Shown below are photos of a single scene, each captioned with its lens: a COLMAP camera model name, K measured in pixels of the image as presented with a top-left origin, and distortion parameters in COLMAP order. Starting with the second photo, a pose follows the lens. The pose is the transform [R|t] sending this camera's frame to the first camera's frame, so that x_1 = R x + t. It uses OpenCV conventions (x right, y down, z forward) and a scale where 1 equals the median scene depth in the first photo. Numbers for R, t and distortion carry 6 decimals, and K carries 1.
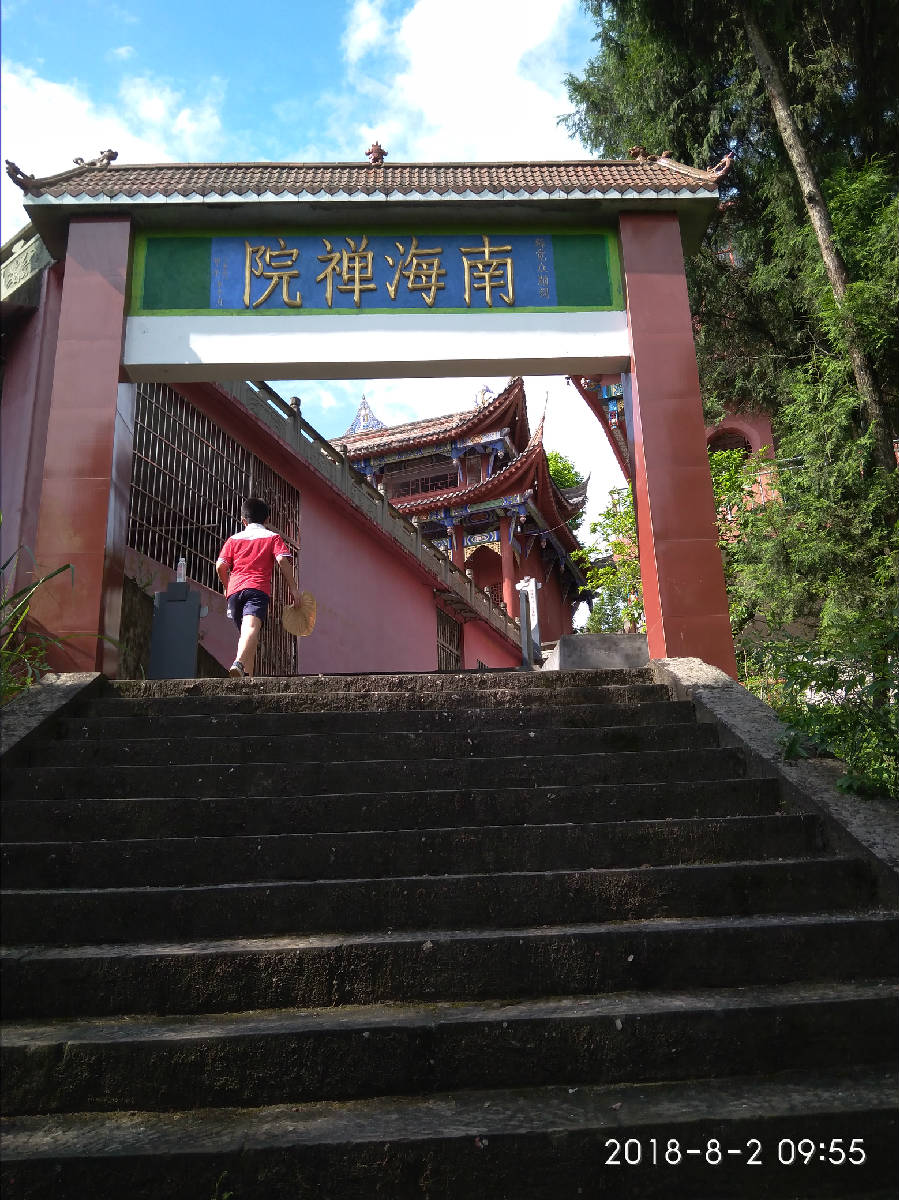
lens RADIAL K [[959.0, 0, 454.9], [0, 959.0, 601.1], [0, 0, 1]] dist [0.106806, -0.199346]
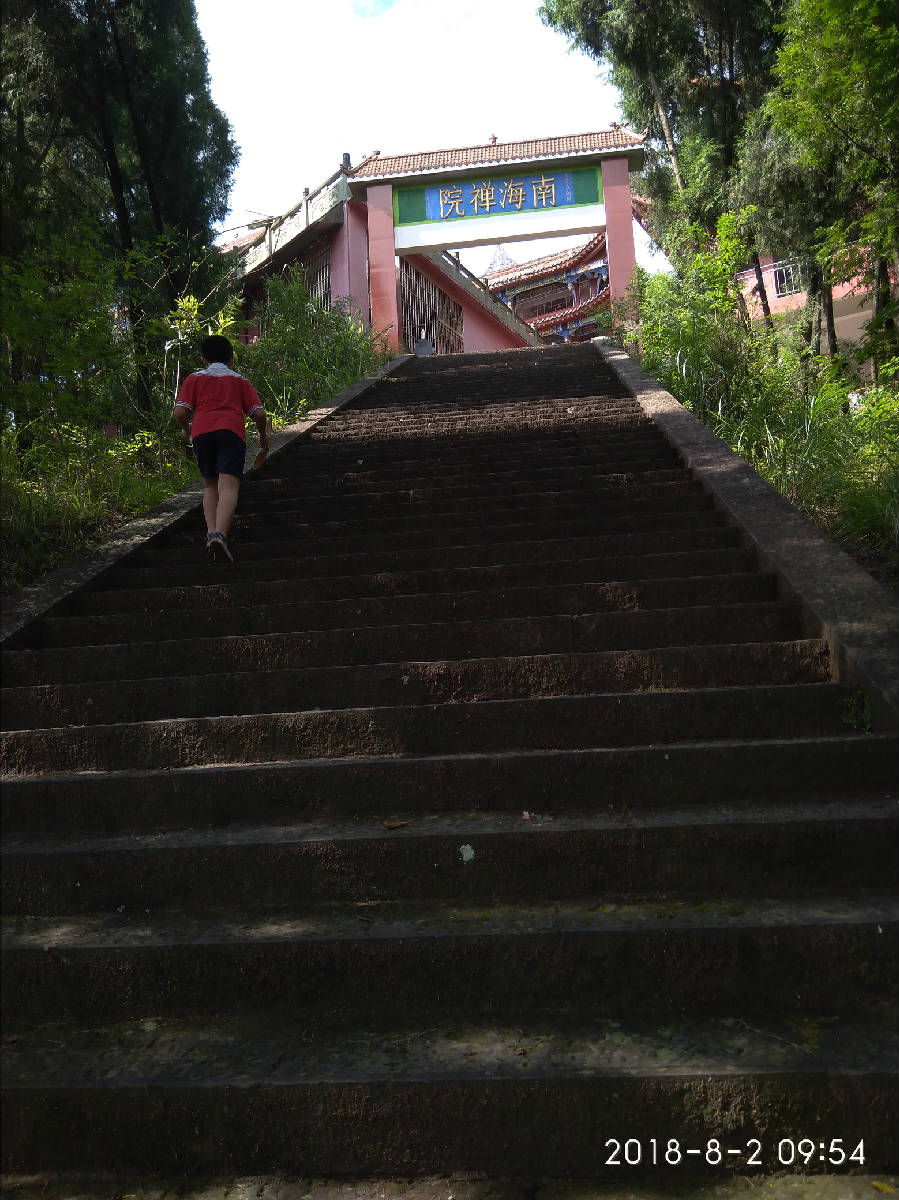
lens RADIAL K [[959.0, 0, 454.9], [0, 959.0, 601.1], [0, 0, 1]] dist [0.106806, -0.199346]
pose [[0.986284, -0.032728, -0.161781, 0.164986], [0.057674, 0.986696, 0.152000, 0.252761], [0.154654, -0.159246, 0.975050, -1.416015]]
